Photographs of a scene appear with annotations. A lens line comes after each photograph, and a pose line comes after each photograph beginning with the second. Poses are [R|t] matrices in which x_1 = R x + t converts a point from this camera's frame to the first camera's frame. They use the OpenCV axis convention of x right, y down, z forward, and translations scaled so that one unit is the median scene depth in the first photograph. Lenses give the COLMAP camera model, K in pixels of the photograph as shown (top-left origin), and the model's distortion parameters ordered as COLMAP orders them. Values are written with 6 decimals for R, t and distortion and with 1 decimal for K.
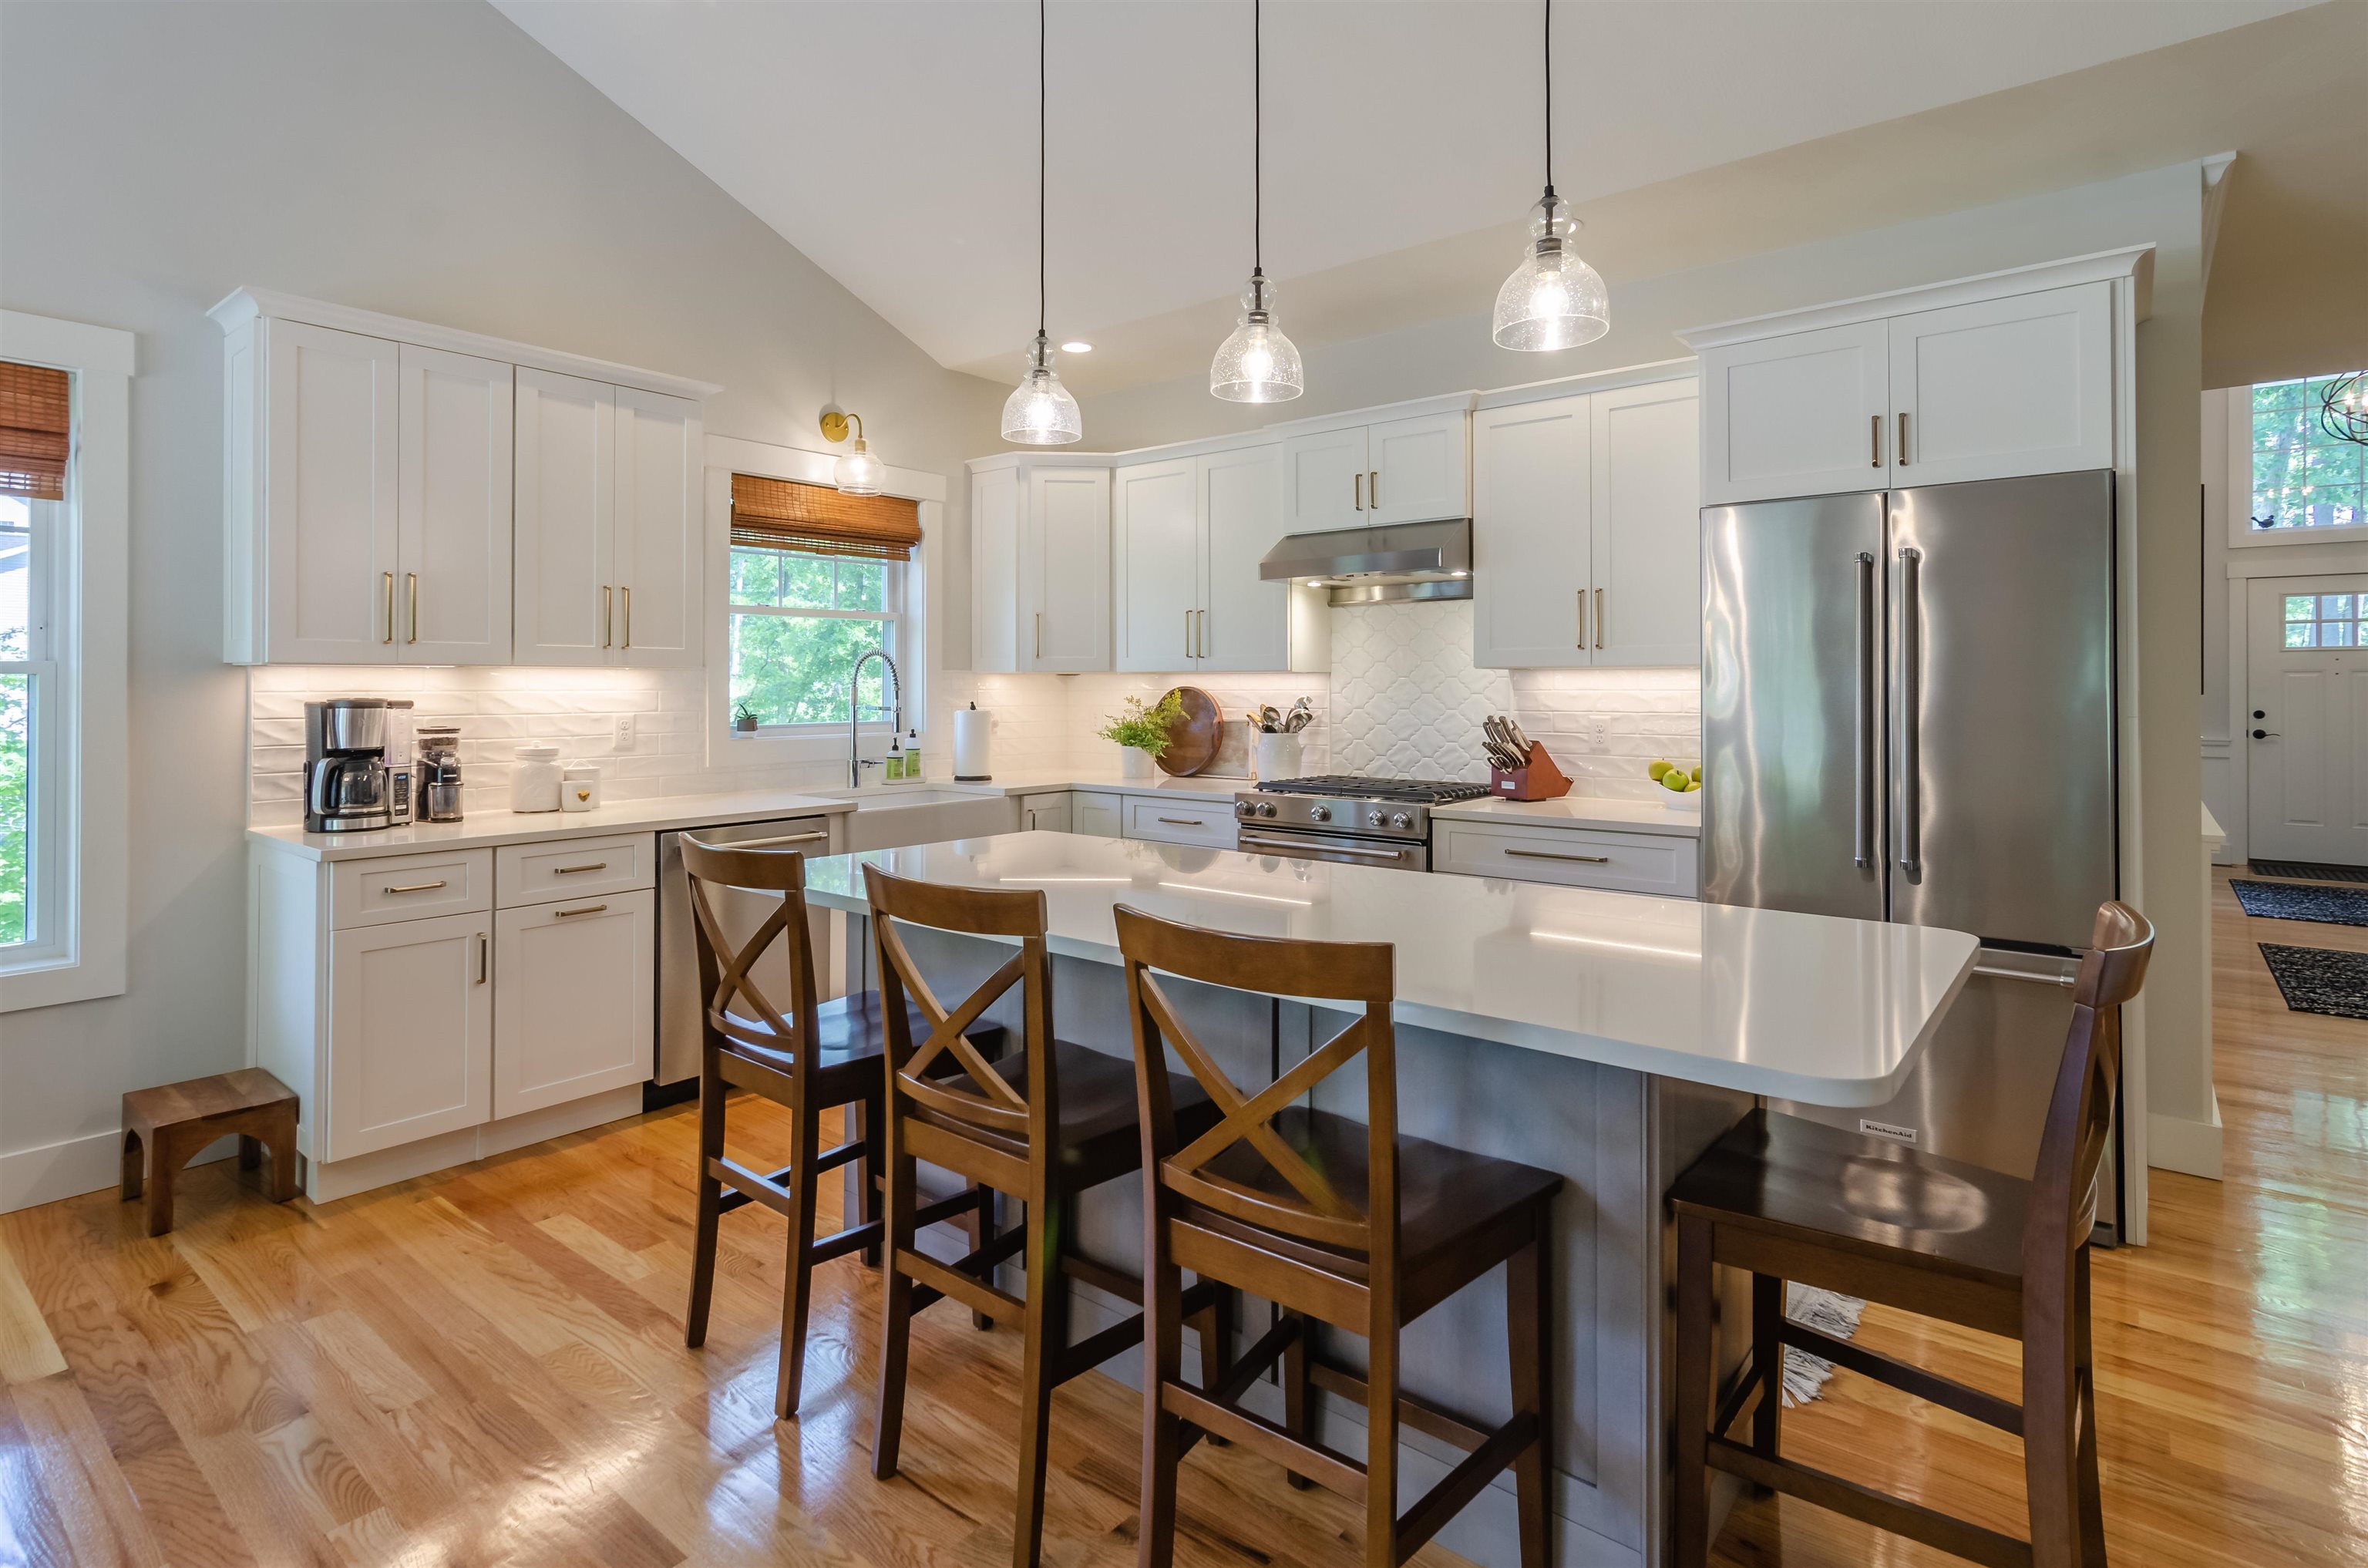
lens RADIAL K [[1183.9, 0, 1158.0], [0, 1183.9, 693.6], [0, 0, 1]] dist [-0.000161, 0.001673]
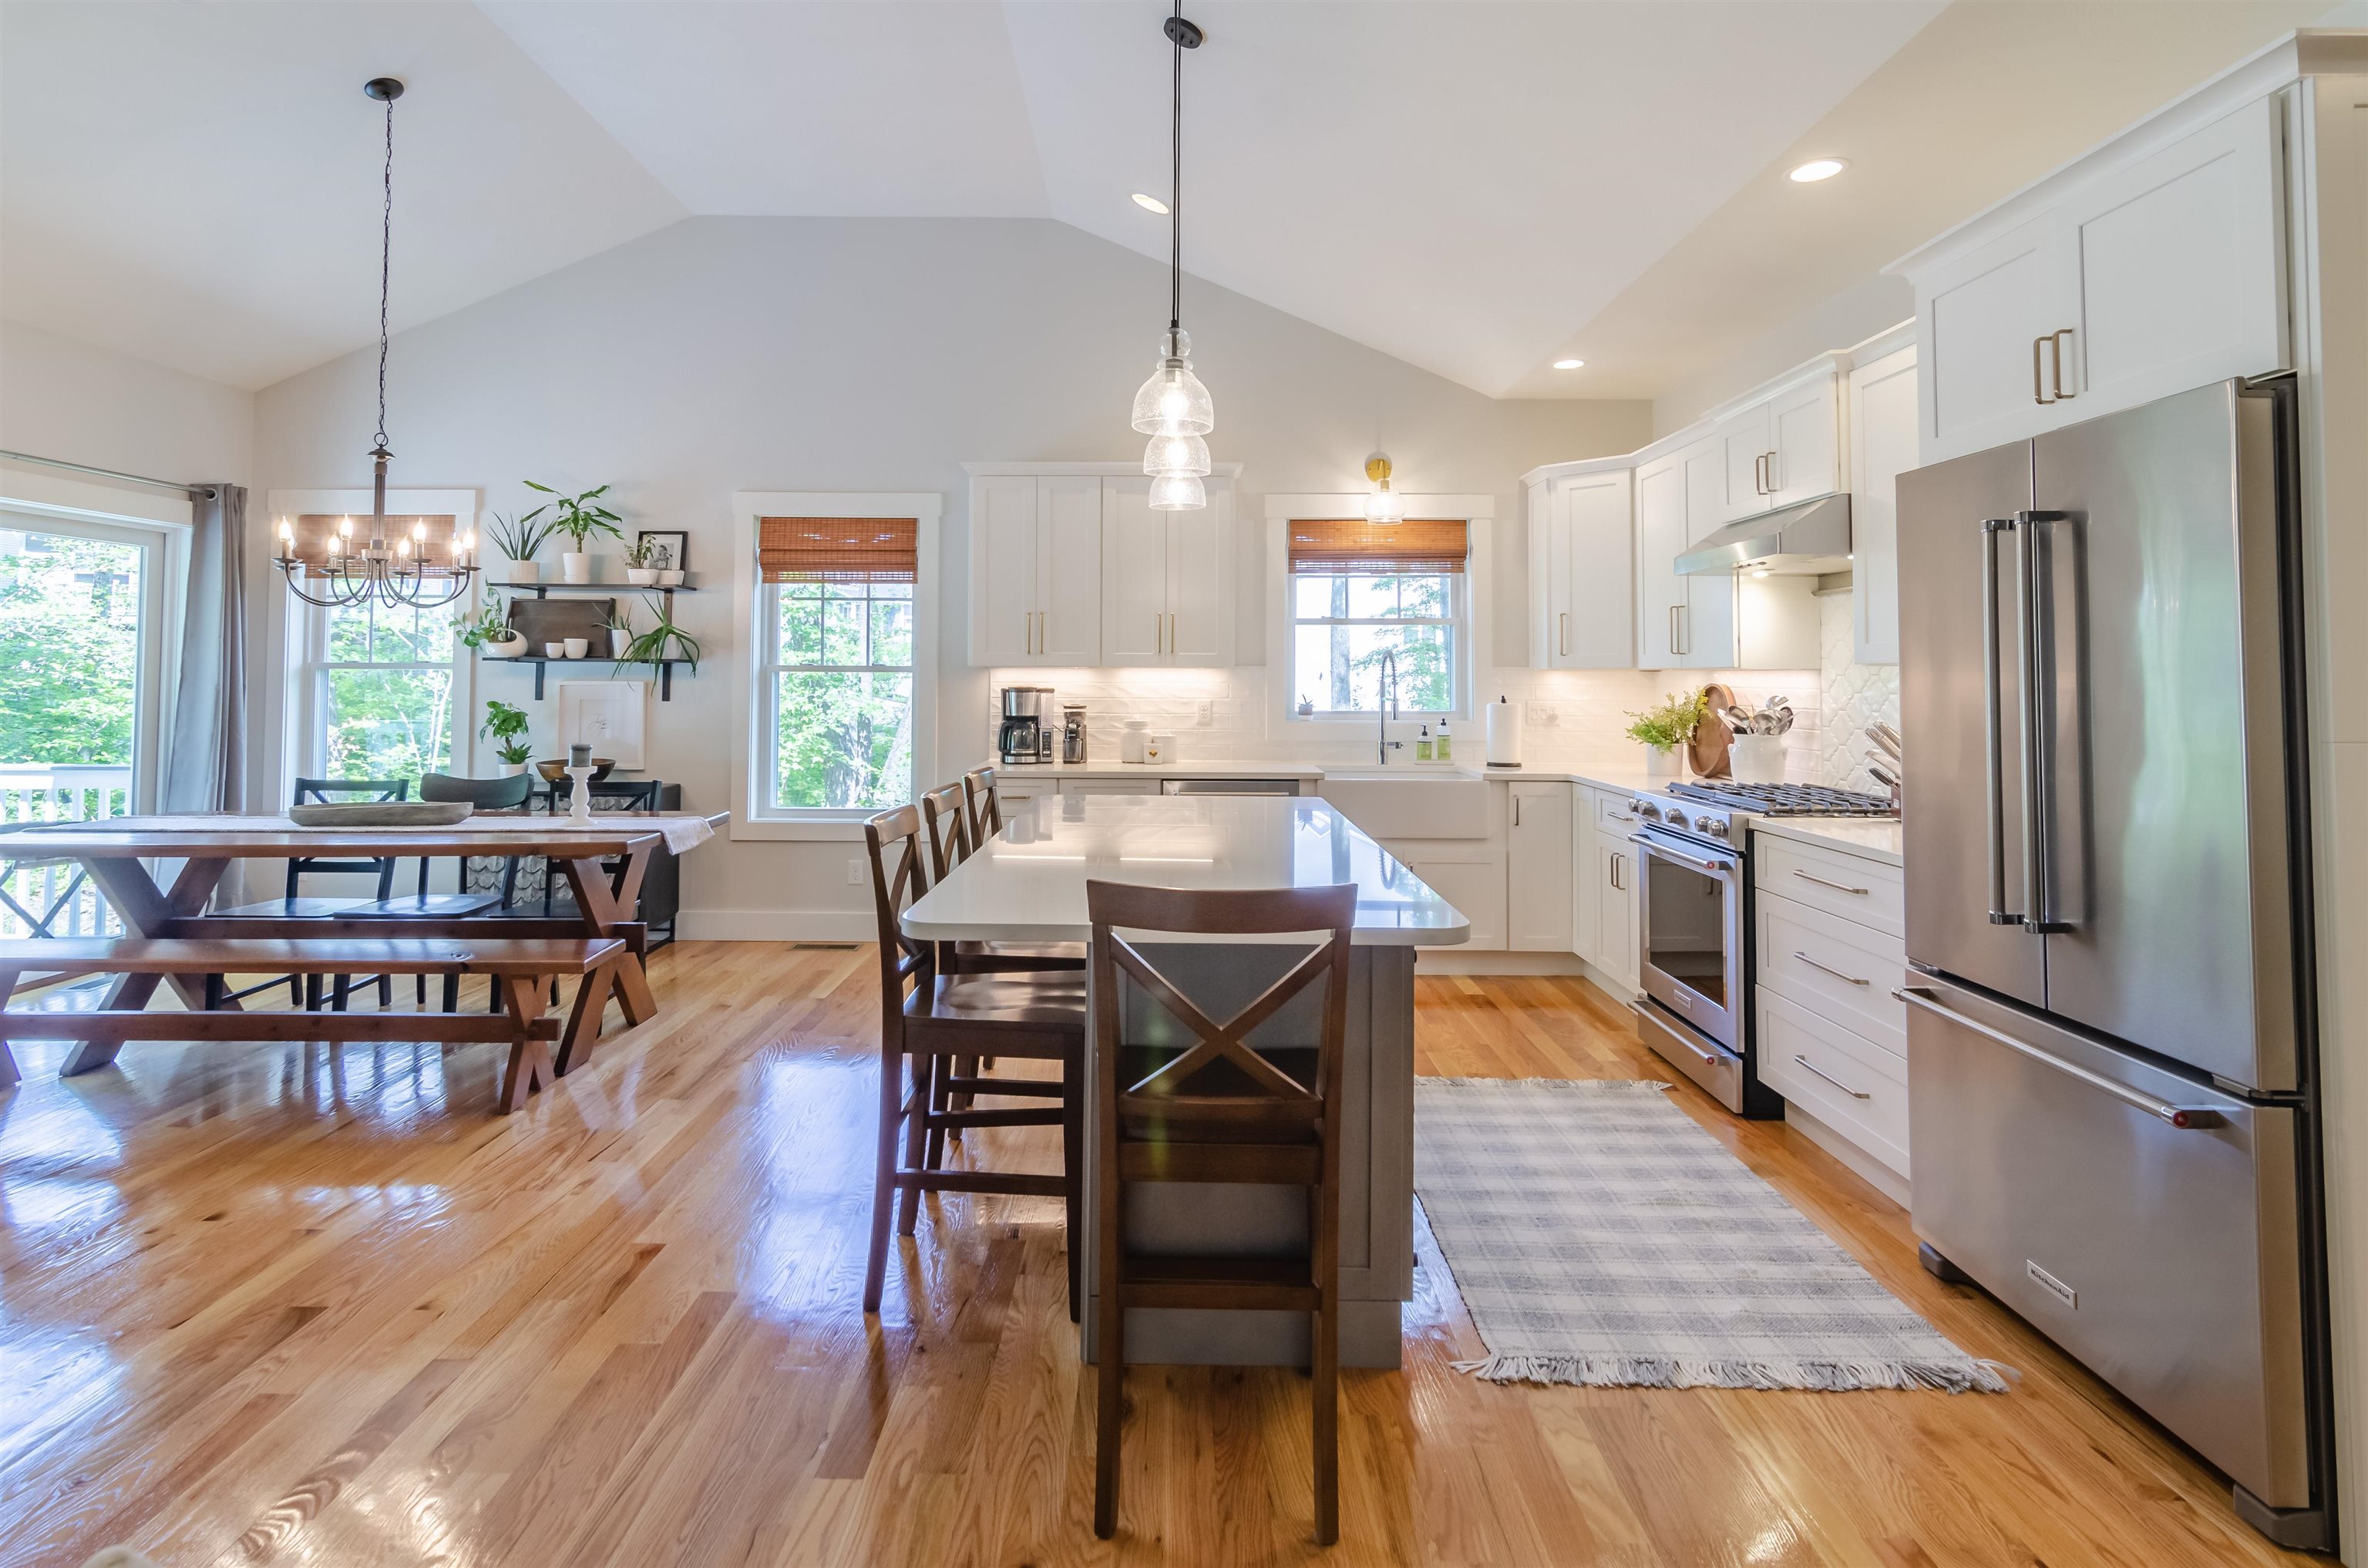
lens RADIAL K [[1183.9, 0, 1149.9], [0, 1183.9, 639.8], [0, 0, 1]] dist [-0.000161, 0.001673]
pose [[0.635765, -0.020853, -0.771601, 0.626891], [-0.009872, 0.999334, -0.035141, -0.004153], [0.771820, 0.029959, 0.635135, 0.048103]]
